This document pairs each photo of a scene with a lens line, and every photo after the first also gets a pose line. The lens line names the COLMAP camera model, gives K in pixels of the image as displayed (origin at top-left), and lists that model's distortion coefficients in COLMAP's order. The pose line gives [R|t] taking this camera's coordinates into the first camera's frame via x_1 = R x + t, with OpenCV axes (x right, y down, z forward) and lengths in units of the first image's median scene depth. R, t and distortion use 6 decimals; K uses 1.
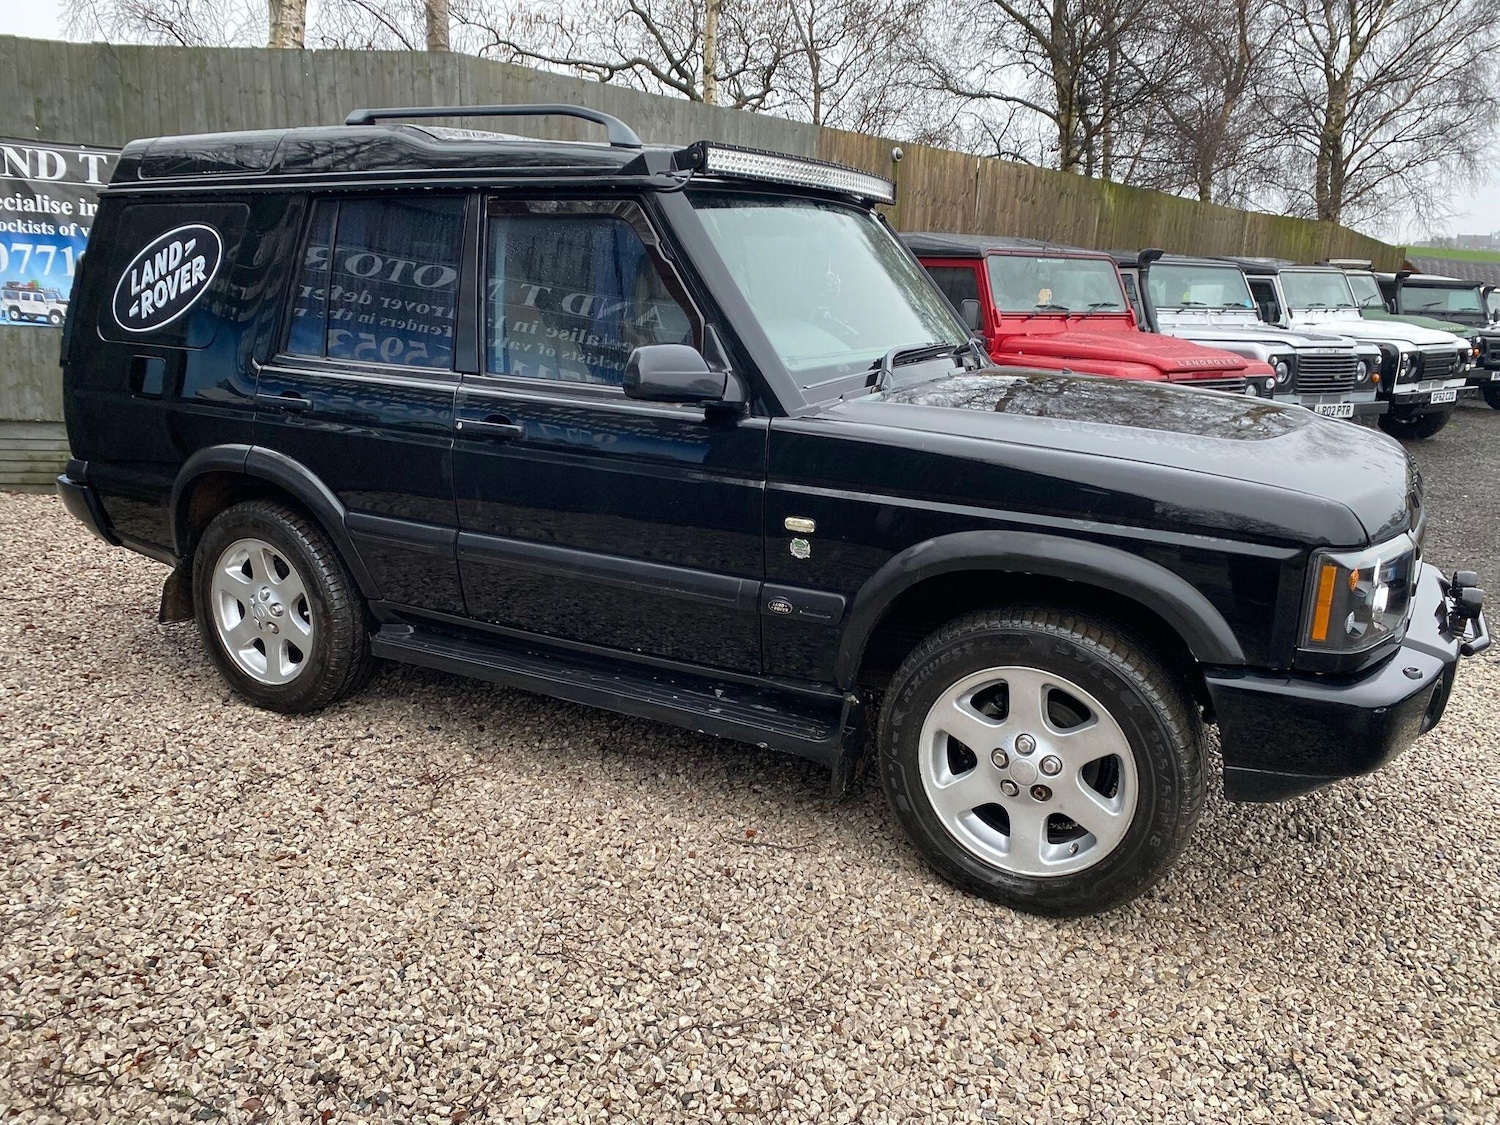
lens RADIAL K [[1146.1, 0, 750.7], [0, 1146.1, 555.0], [0, 0, 1]] dist [0.018707, -0.015351]
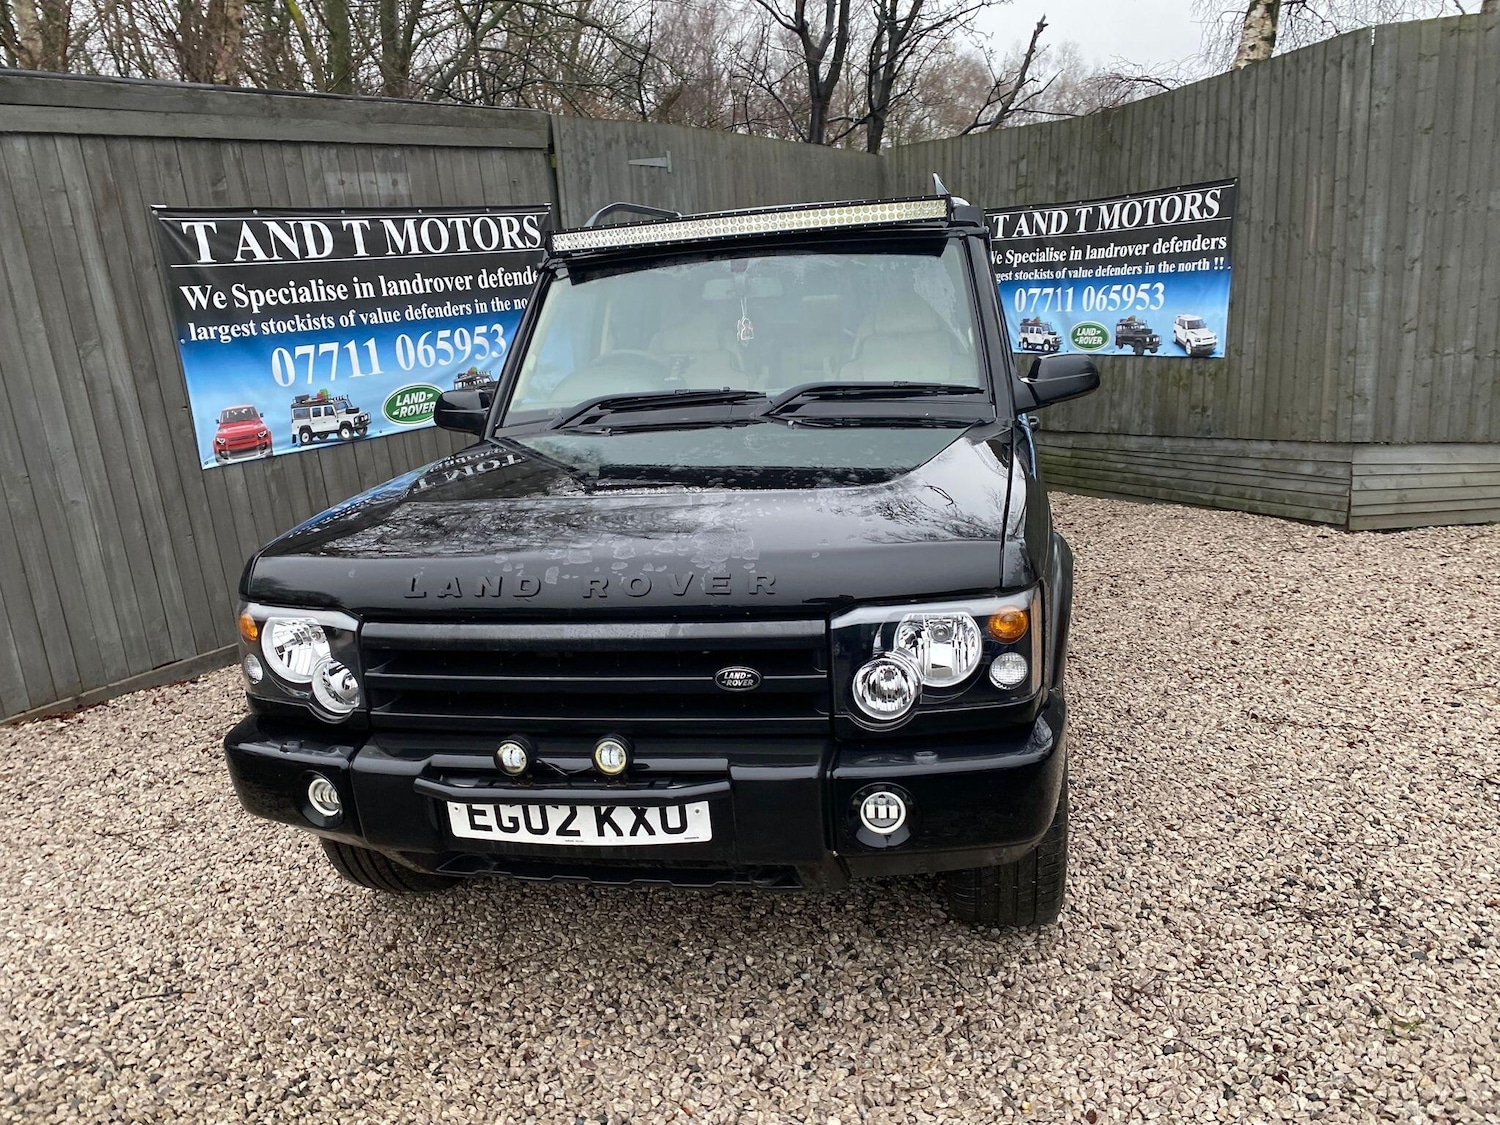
lens RADIAL K [[1146.1, 0, 747.1], [0, 1146.1, 568.7], [0, 0, 1]] dist [0.018707, -0.015351]
pose [[0.287047, 0.161765, -0.944159, 1.174894], [-0.151488, 0.980901, 0.122004, -0.165685], [0.945862, 0.108008, 0.306070, 0.783343]]
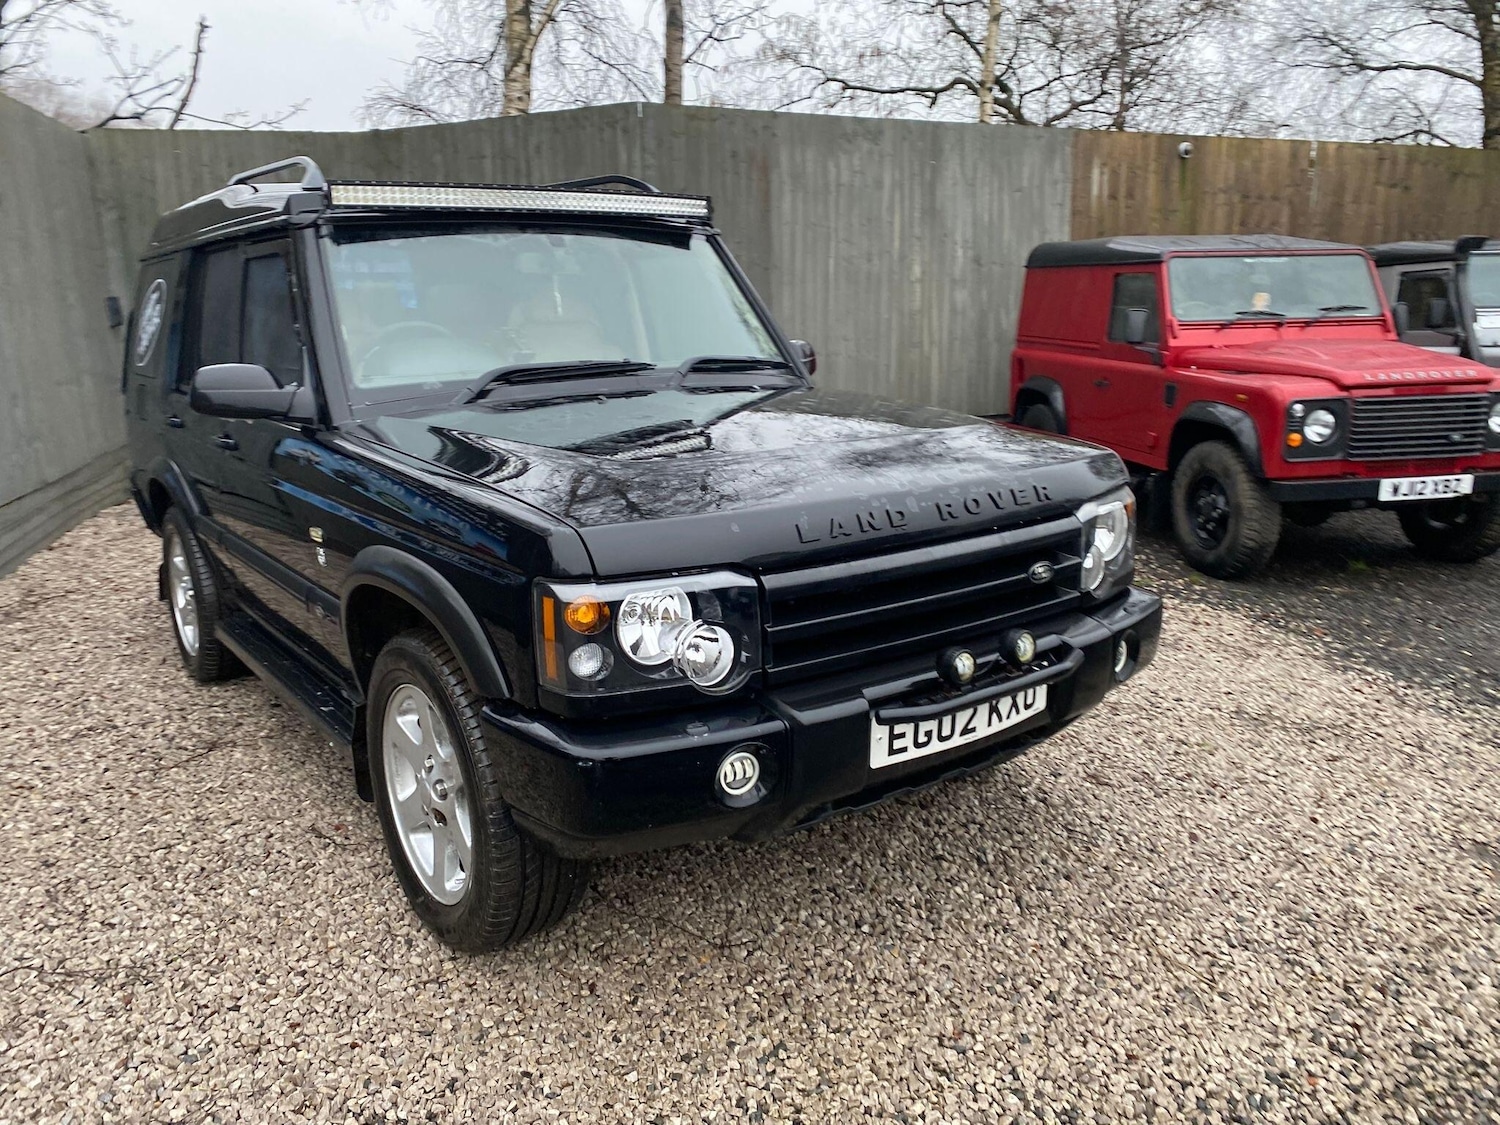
lens RADIAL K [[1146.1, 0, 734.7], [0, 1146.1, 553.0], [0, 0, 1]] dist [0.018707, -0.015351]
pose [[0.904179, 0.047607, -0.424492, 0.714806], [-0.057714, 0.998273, -0.010975, -0.016727], [0.423237, 0.034423, 0.905365, 0.174192]]
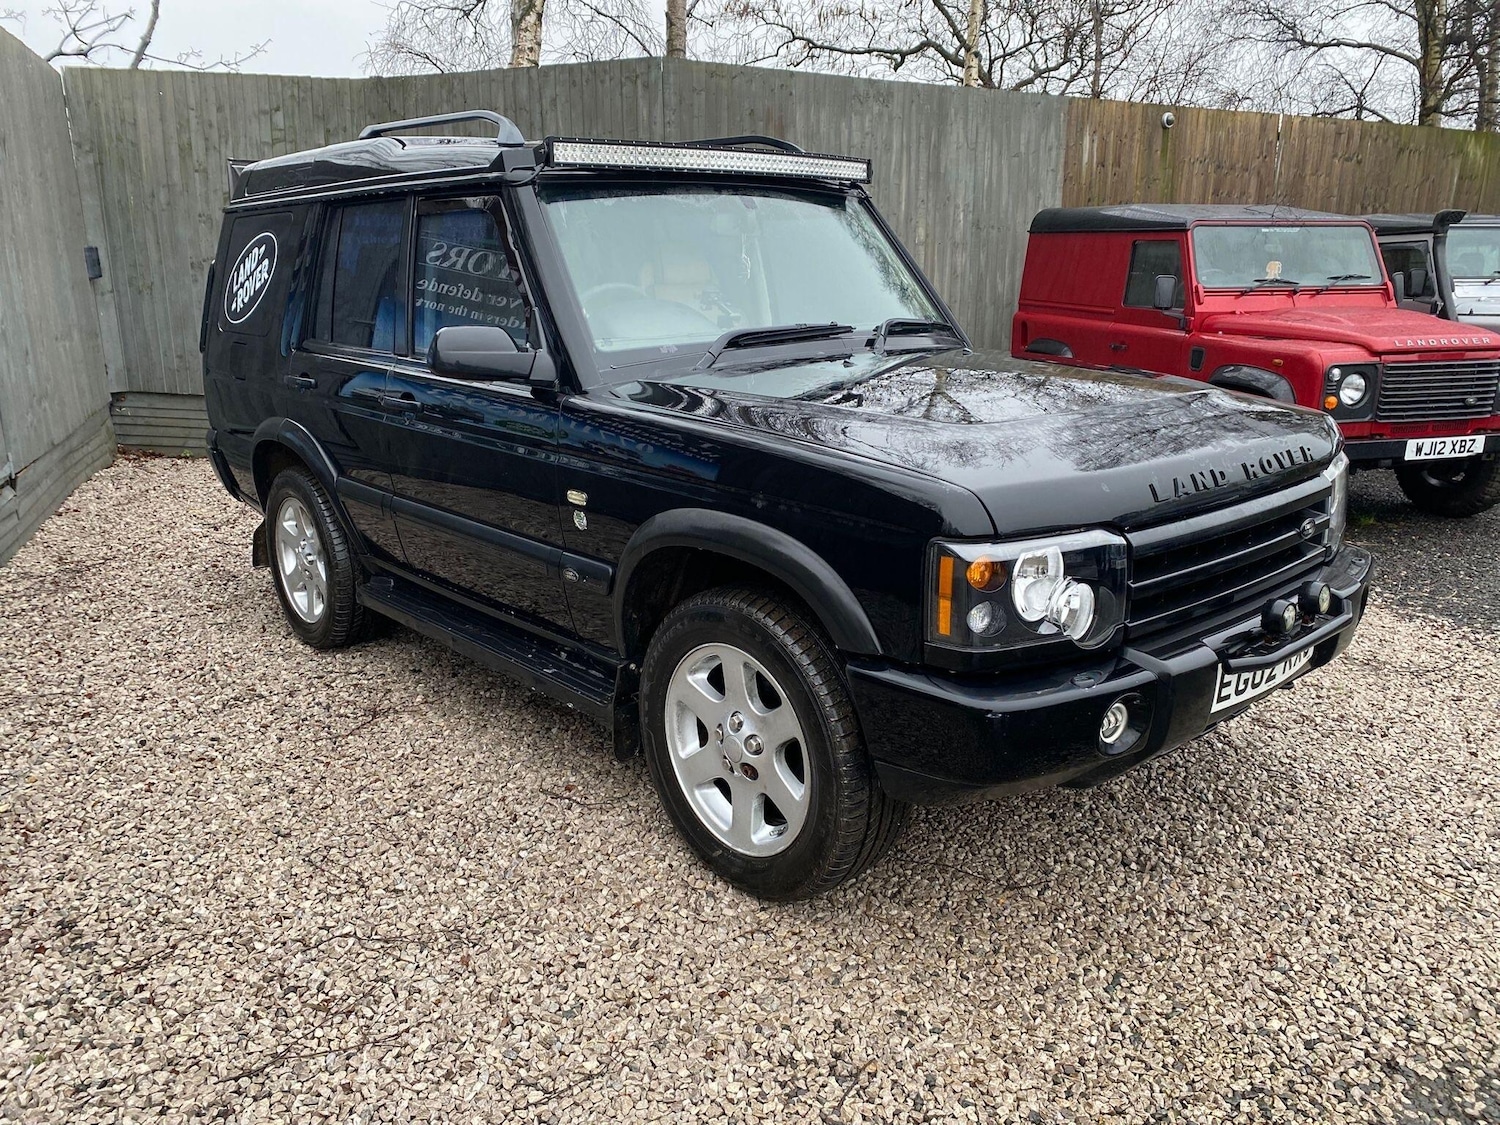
lens RADIAL K [[1146.1, 0, 747.1], [0, 1146.1, 552.1], [0, 0, 1]] dist [0.018707, -0.015351]
pose [[0.942947, 0.051735, -0.328899, 0.460288], [-0.048765, 0.998661, 0.017278, -0.001532], [0.329353, -0.000254, 0.944207, 0.046367]]
